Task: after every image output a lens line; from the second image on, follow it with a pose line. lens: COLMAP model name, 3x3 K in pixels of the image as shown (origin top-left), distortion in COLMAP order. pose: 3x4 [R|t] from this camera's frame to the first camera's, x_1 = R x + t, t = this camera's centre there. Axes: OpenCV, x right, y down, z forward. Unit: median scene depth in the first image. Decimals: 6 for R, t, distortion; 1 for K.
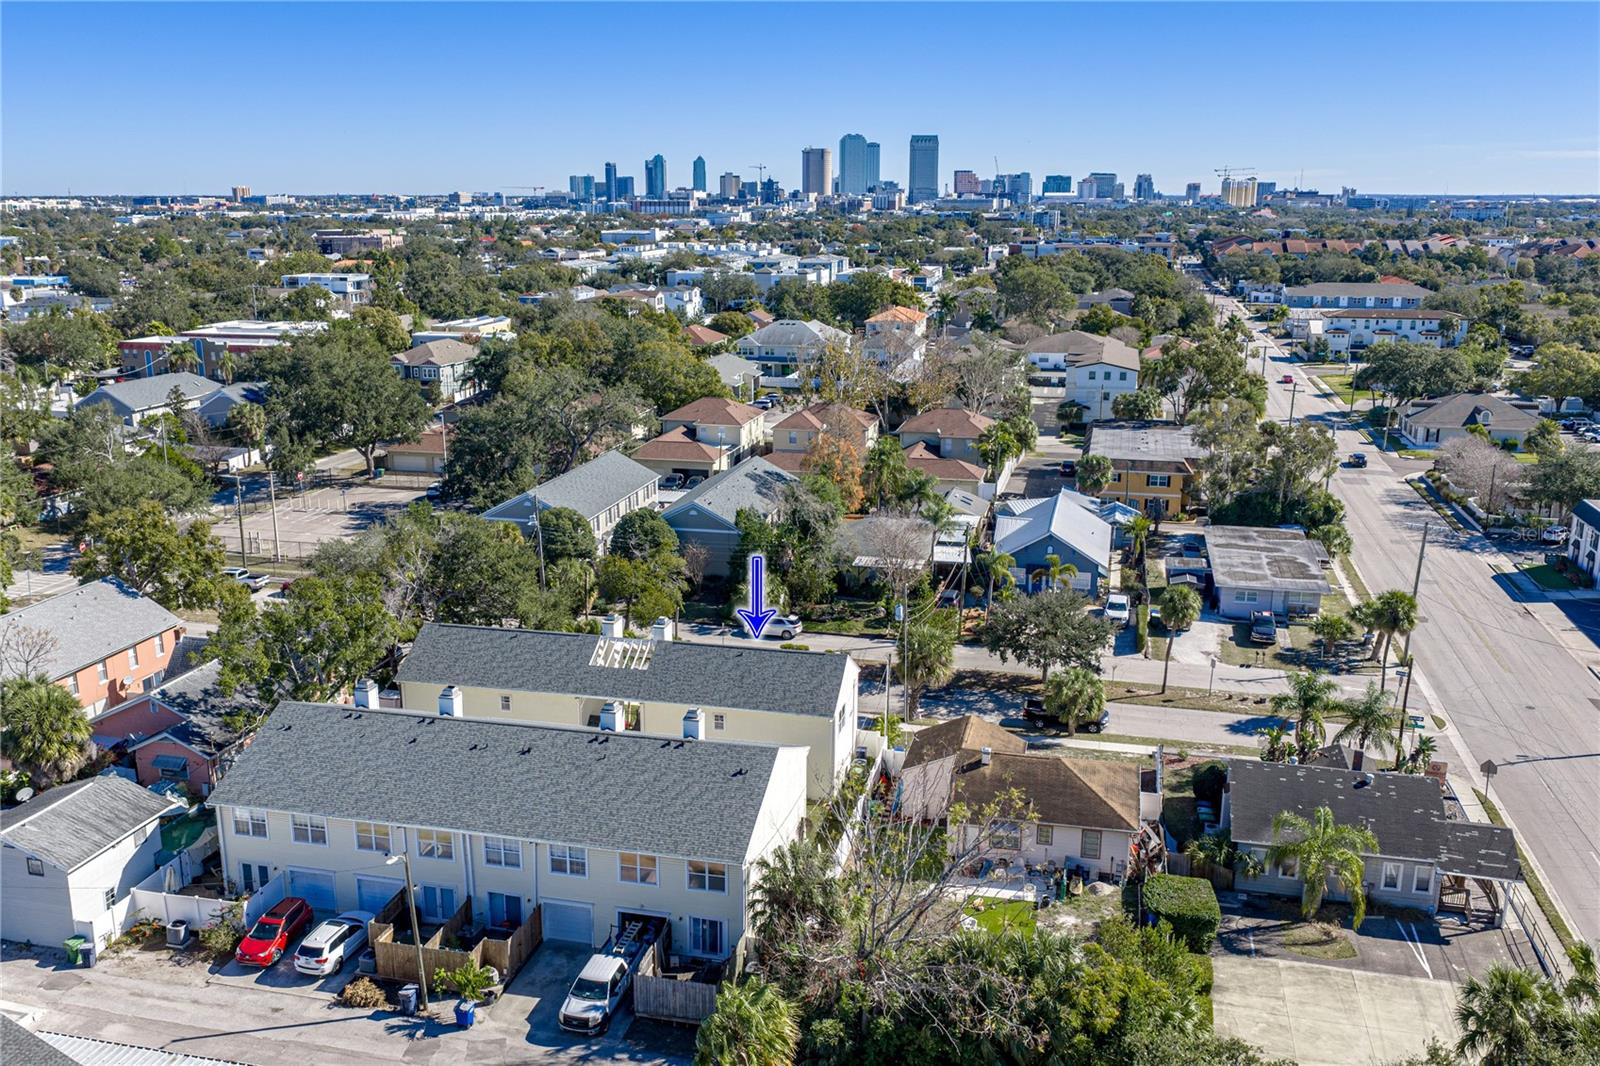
lens RADIAL K [[1342.8, 0, 804.3], [0, 1342.8, 534.5], [0, 0, 1]] dist [0.022160, -0.041814]
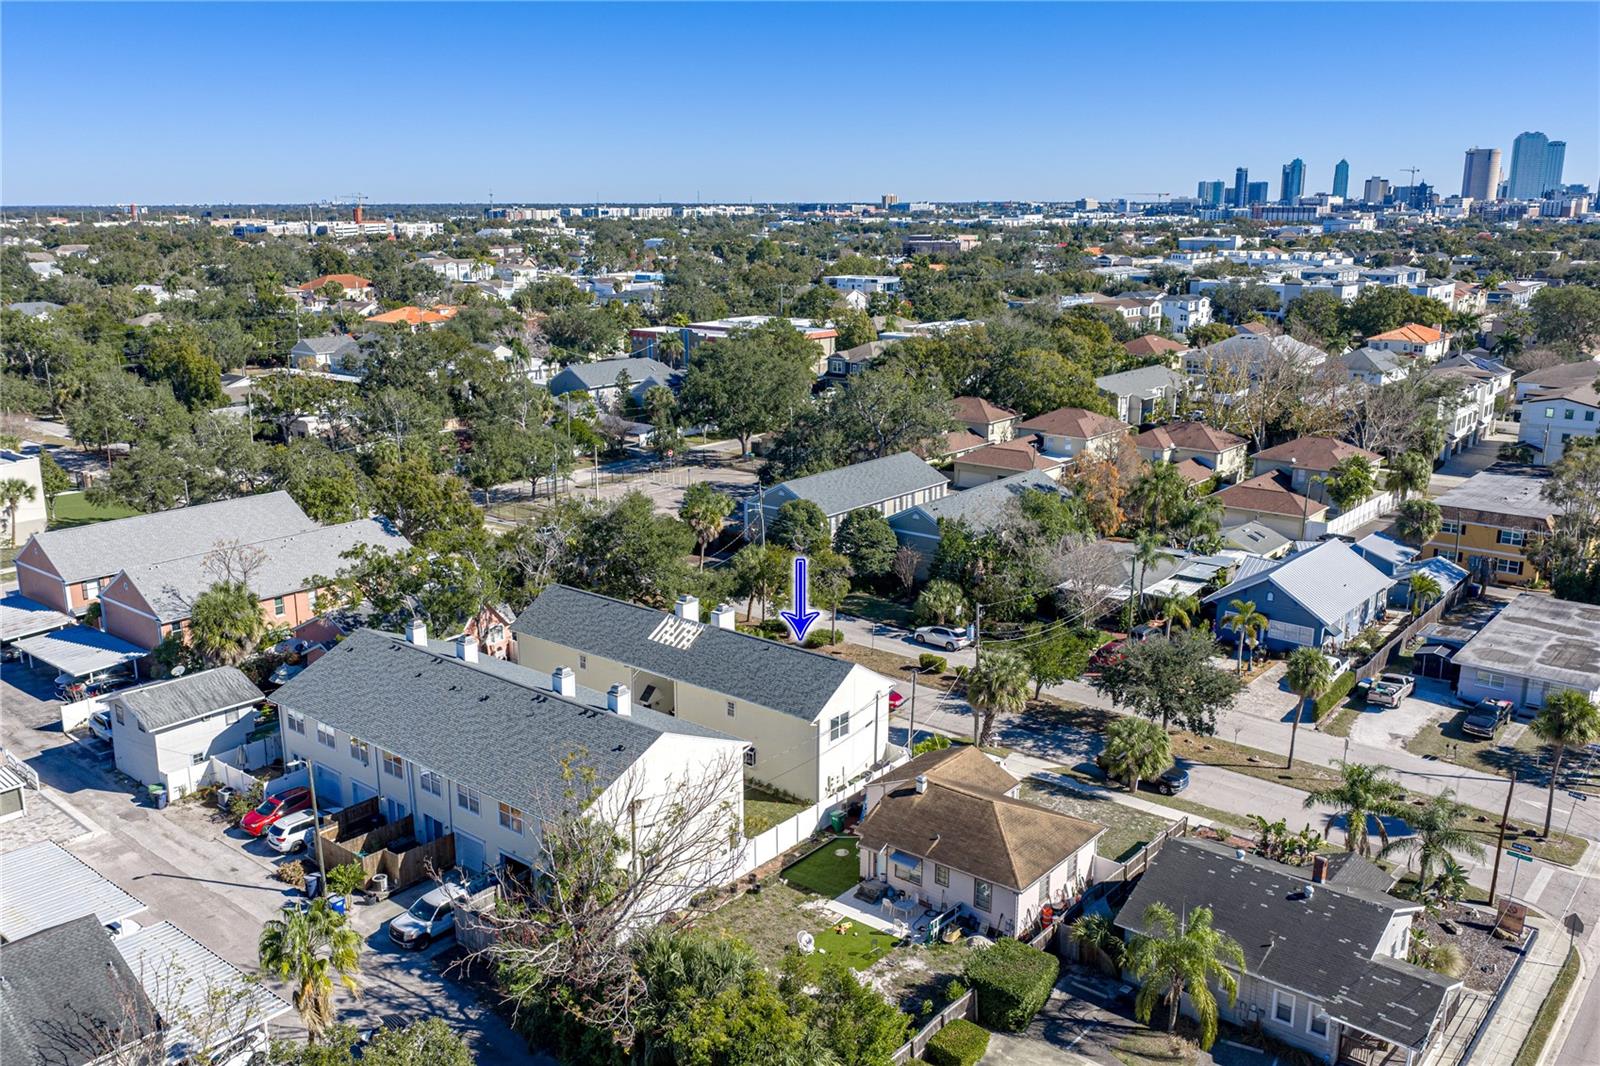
lens RADIAL K [[1332.1, 0, 800.0], [0, 1332.1, 533.0], [0, 0, 1]] dist [0.006617, -0.007716]
pose [[0.896613, 0.104983, -0.430189, 0.265940], [-0.106465, 0.994101, 0.020702, -0.015193], [0.429825, 0.027238, 0.902501, 0.055278]]
